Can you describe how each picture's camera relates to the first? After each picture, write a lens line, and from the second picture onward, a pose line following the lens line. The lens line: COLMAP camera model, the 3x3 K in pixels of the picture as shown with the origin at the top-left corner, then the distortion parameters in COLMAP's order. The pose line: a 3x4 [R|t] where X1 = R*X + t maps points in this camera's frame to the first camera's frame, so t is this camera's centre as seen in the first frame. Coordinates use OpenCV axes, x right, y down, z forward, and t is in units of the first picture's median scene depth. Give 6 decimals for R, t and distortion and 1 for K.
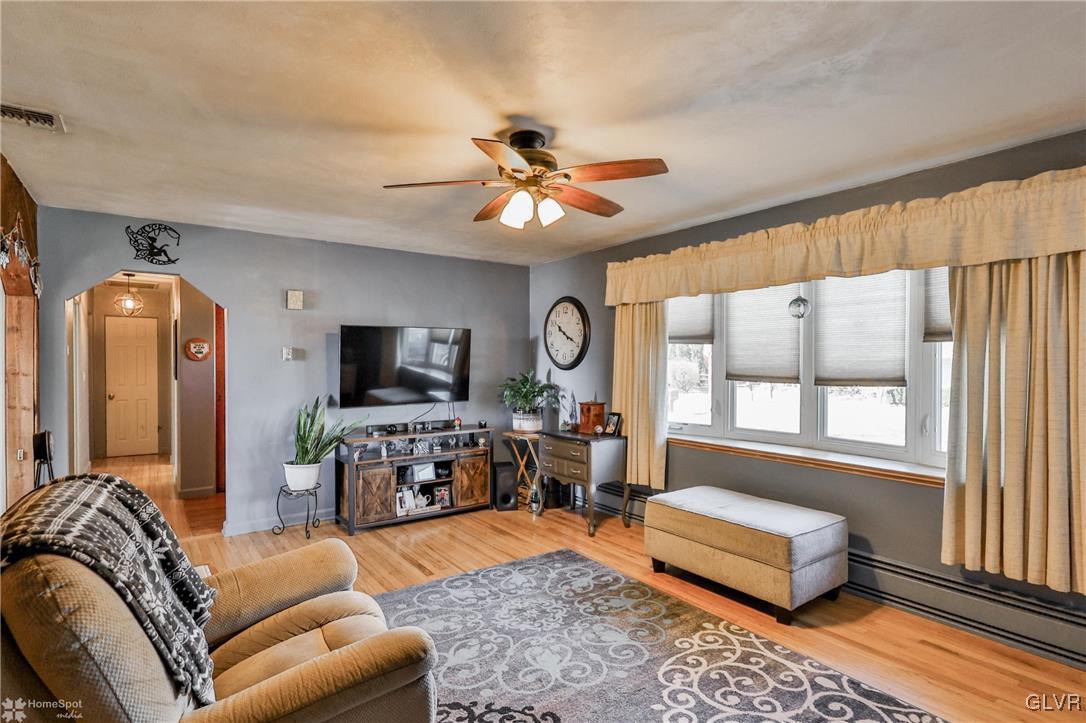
lens RADIAL K [[541.1, 0, 536.7], [0, 541.1, 369.8], [0, 0, 1]] dist [0.000202, -0.000203]
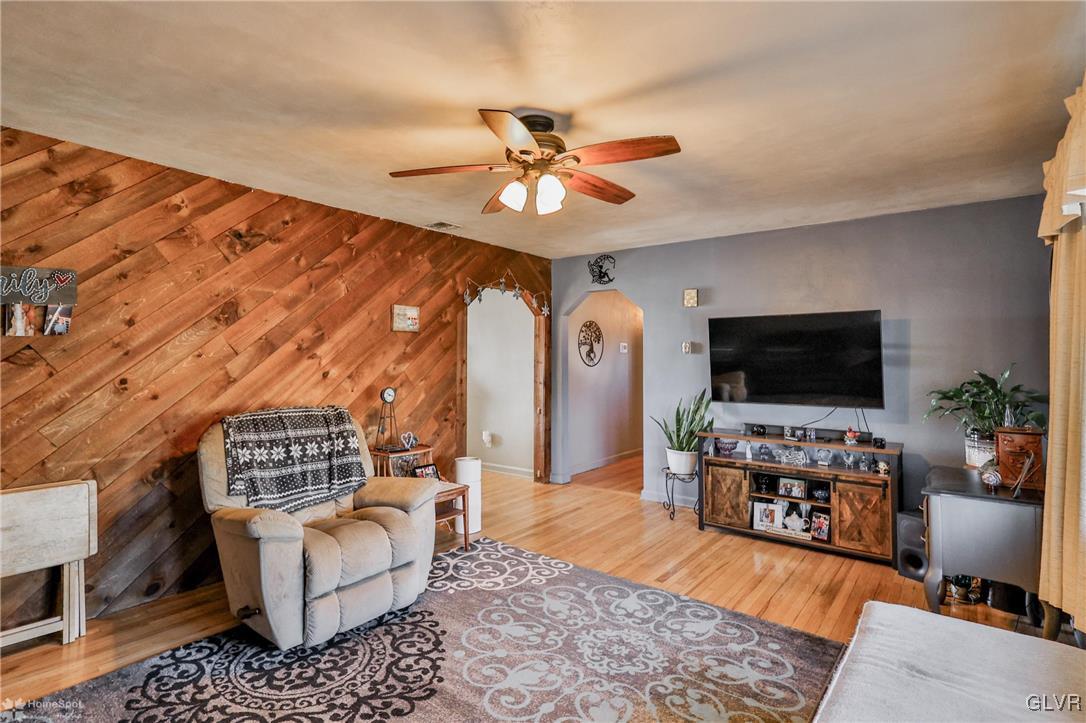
lens RADIAL K [[541.1, 0, 550.1], [0, 541.1, 343.8], [0, 0, 1]] dist [0.000202, -0.000203]
pose [[0.295338, -0.022439, -0.955129, 0.648879], [-0.017780, 0.999422, -0.028977, -0.001091], [0.955227, 0.025540, 0.294768, 0.530907]]
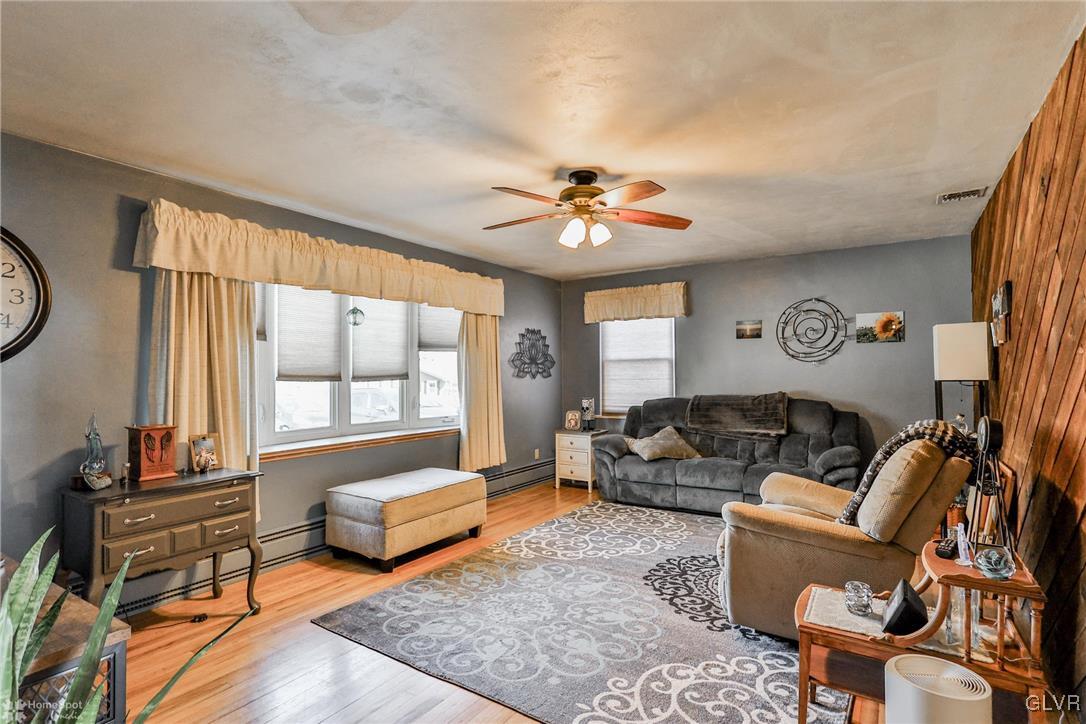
lens RADIAL K [[541.1, 0, 539.2], [0, 541.1, 364.0], [0, 0, 1]] dist [0.000202, -0.000203]
pose [[-0.354144, 0.017287, 0.935031, -0.812533], [0.020758, 0.999728, -0.010621, 0.009735], [-0.934960, 0.015648, -0.354407, 1.098340]]
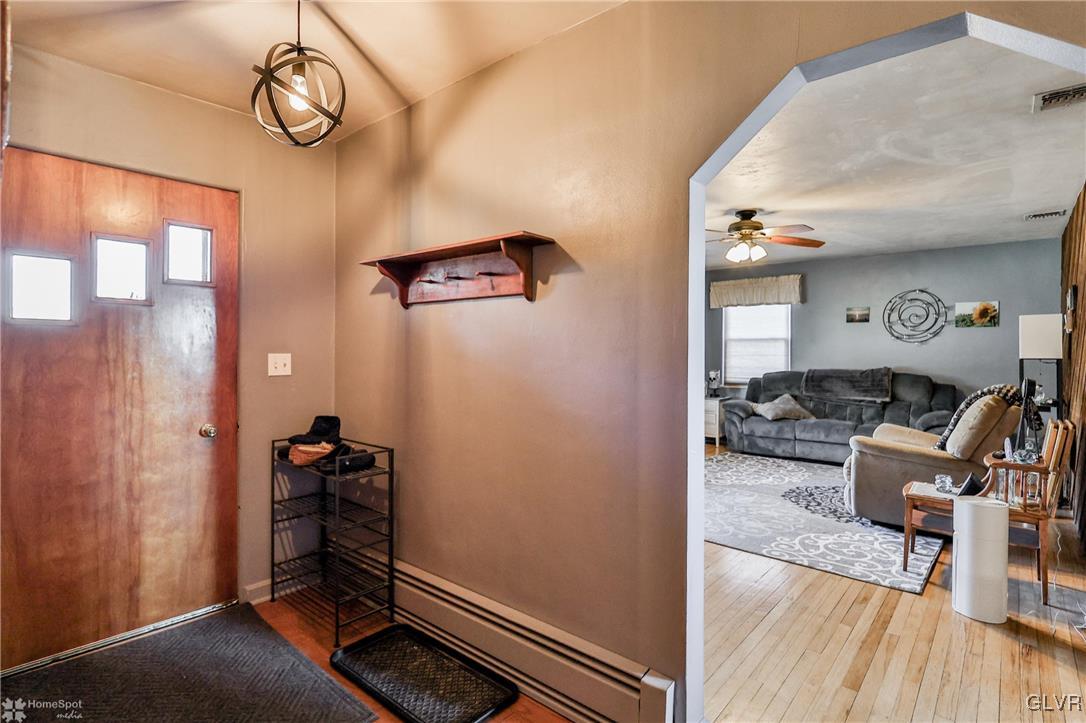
lens RADIAL K [[541.1, 0, 539.5], [0, 541.1, 354.4], [0, 0, 1]] dist [0.000202, -0.000203]
pose [[-0.224851, -0.010854, 0.974333, -1.148583], [0.011811, 0.999834, 0.013864, 0.003398], [-0.974322, 0.014625, -0.224686, 1.476996]]
